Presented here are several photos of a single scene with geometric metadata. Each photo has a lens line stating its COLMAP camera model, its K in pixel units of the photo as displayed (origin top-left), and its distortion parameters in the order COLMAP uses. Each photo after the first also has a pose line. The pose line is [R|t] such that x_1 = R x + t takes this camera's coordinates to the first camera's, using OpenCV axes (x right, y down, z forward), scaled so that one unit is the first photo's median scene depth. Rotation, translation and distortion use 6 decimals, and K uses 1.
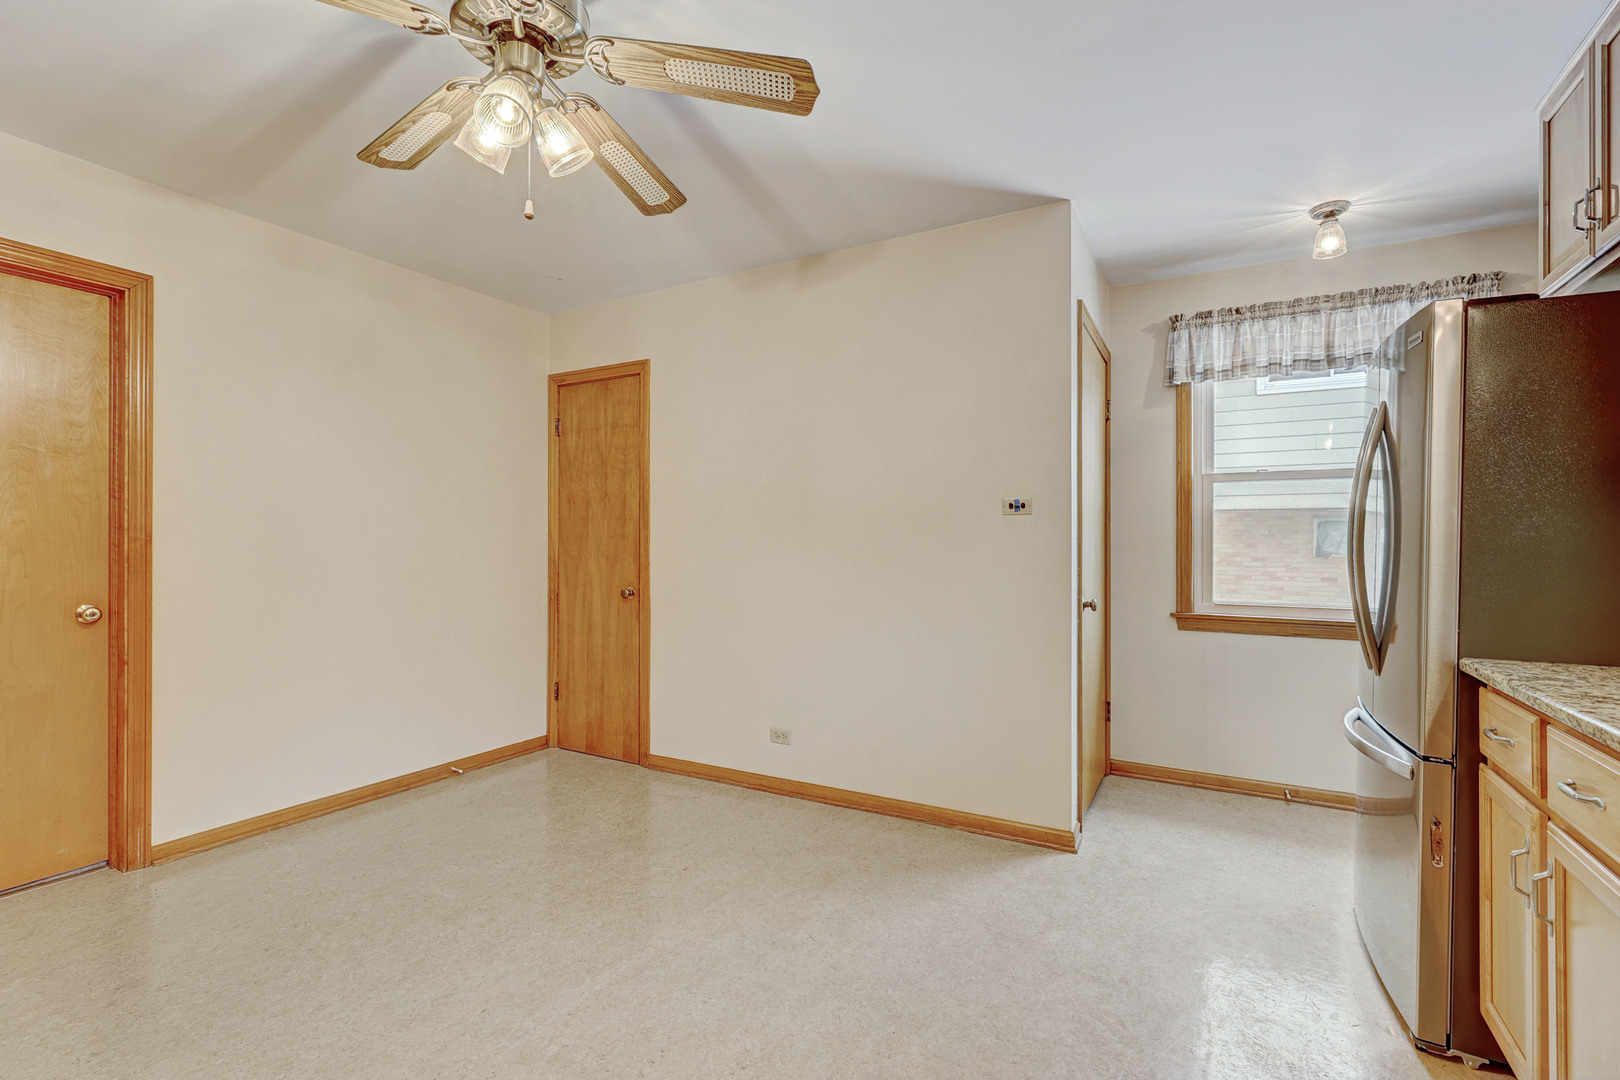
lens RADIAL K [[728.9, 0, 812.6], [0, 728.9, 539.4], [0, 0, 1]] dist [0.000375, -0.000596]
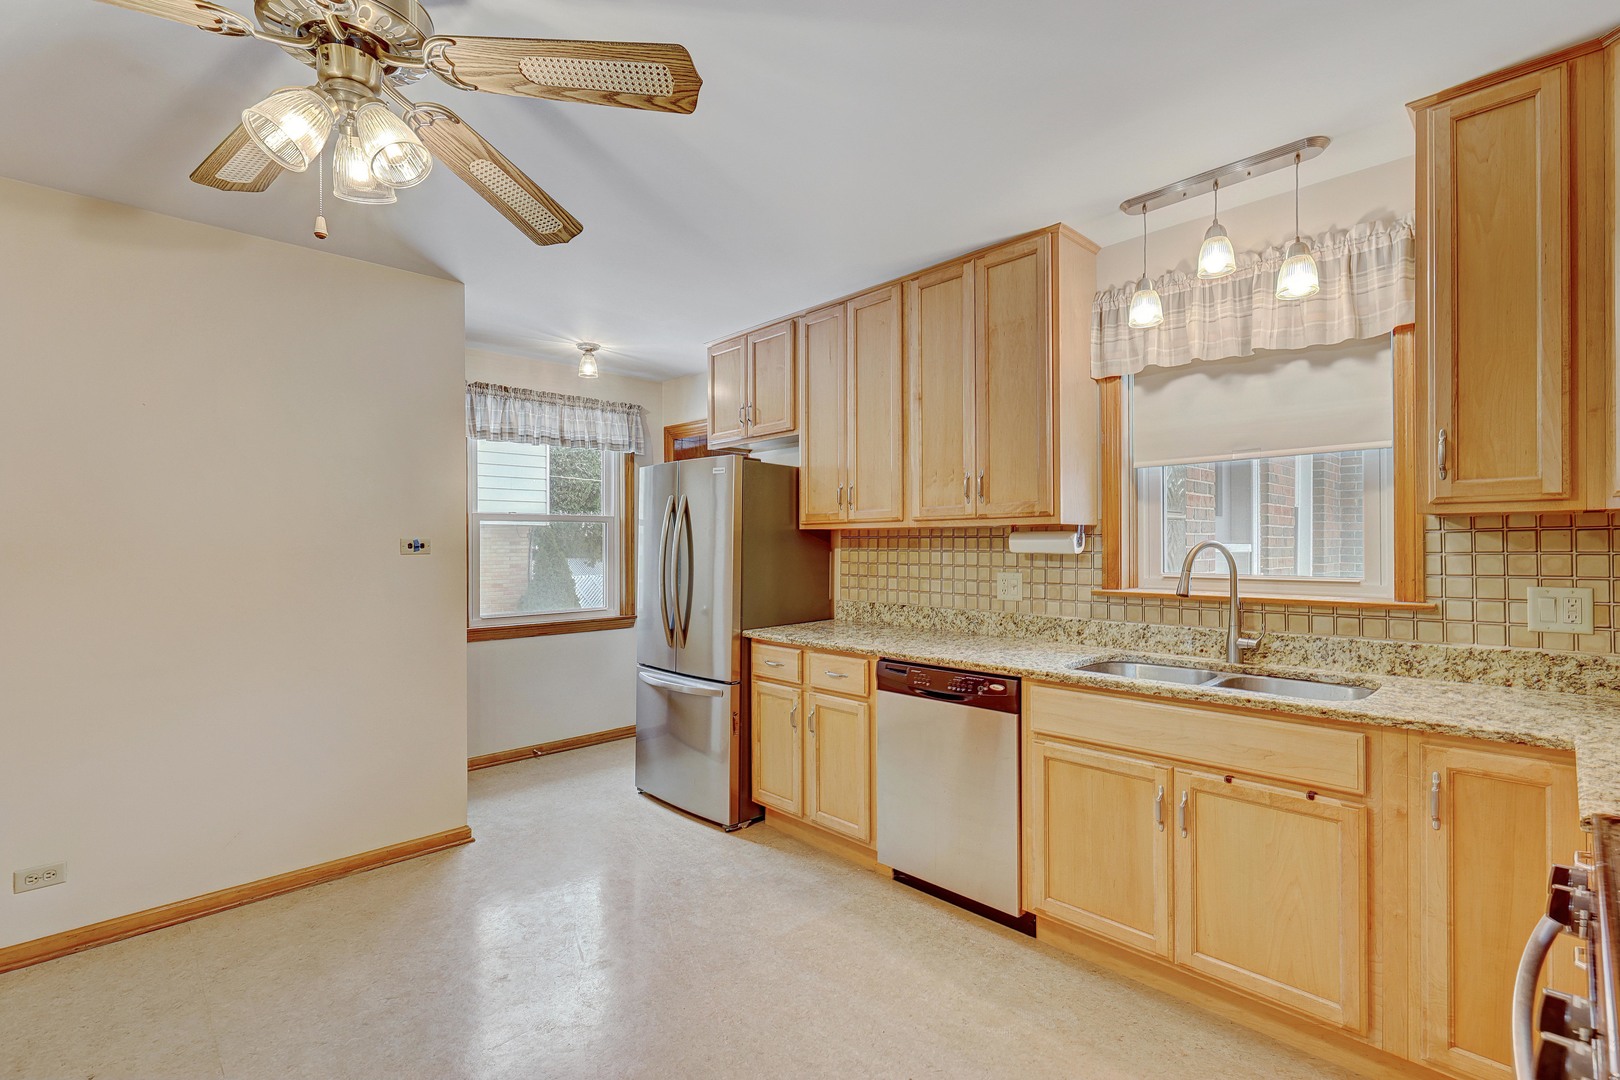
lens RADIAL K [[728.9, 0, 816.8], [0, 728.9, 540.2], [0, 0, 1]] dist [0.000375, -0.000596]
pose [[0.283484, -0.002024, 0.958975, -0.580820], [0.004451, 0.999990, 0.000795, -0.051997], [-0.958967, 0.004043, 0.283490, 0.124173]]
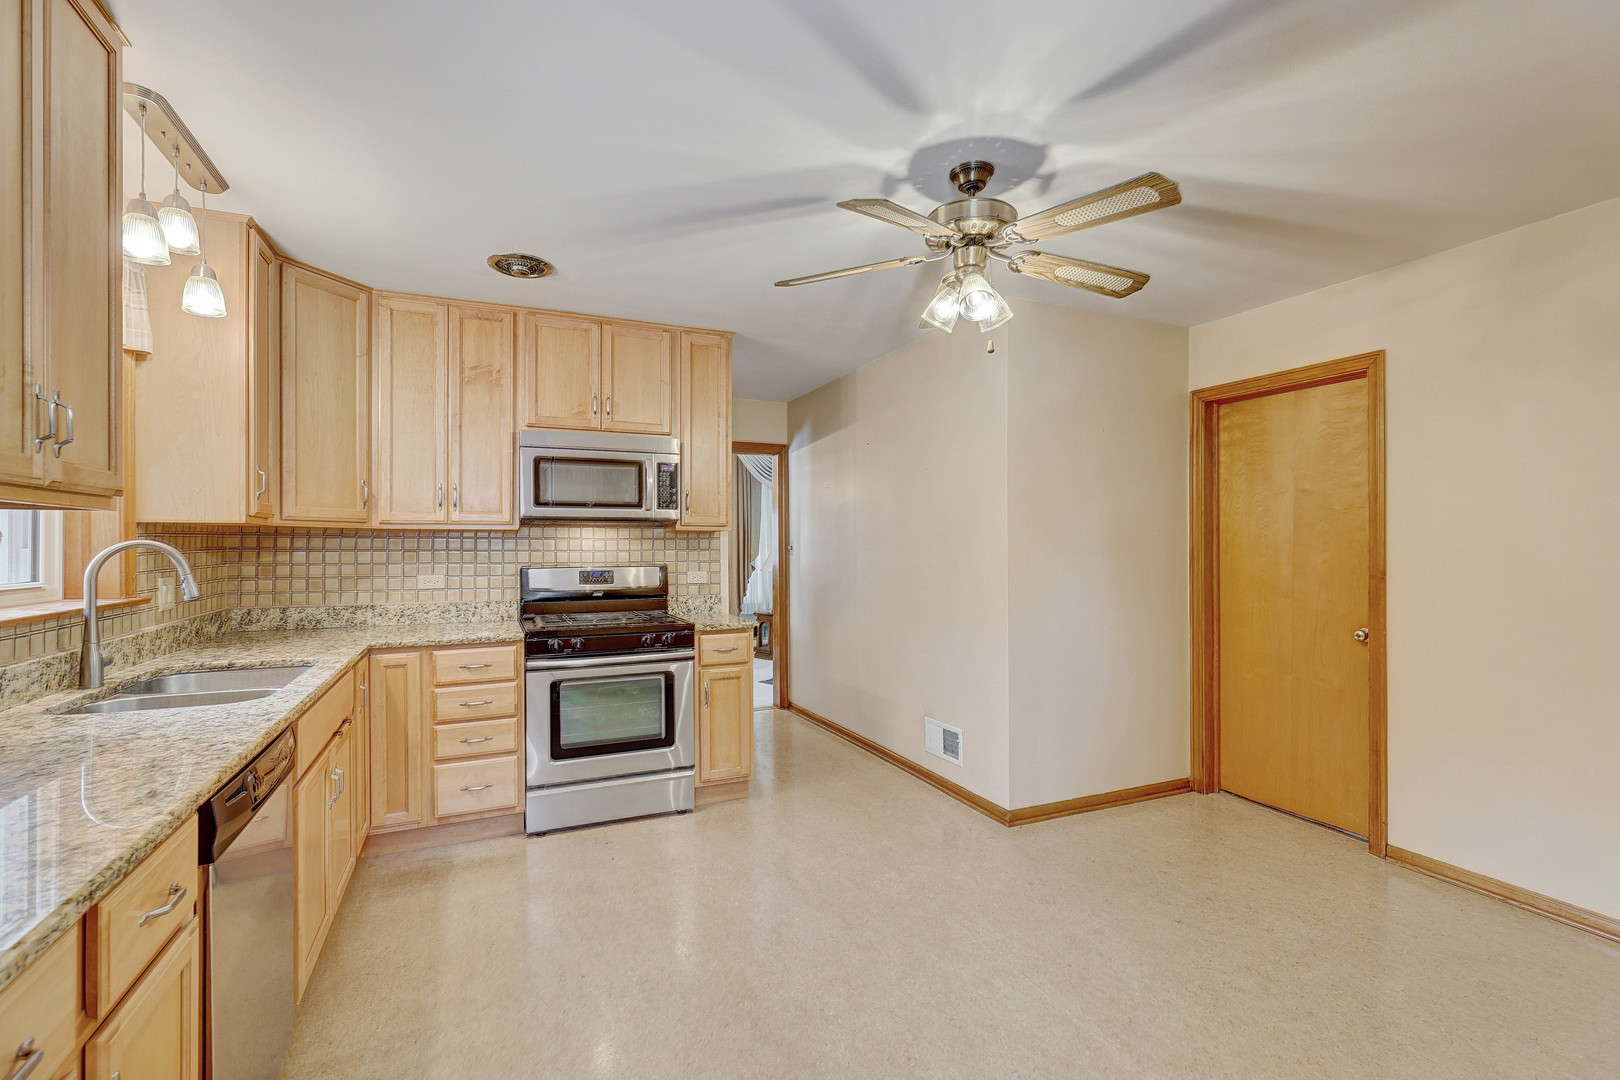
lens RADIAL K [[728.9, 0, 809.0], [0, 728.9, 542.4], [0, 0, 1]] dist [0.000375, -0.000596]
pose [[-0.592257, -0.005623, -0.805730, 0.513532], [-0.000354, 0.999977, -0.006718, -0.042665], [0.805749, -0.003693, -0.592245, 0.864559]]
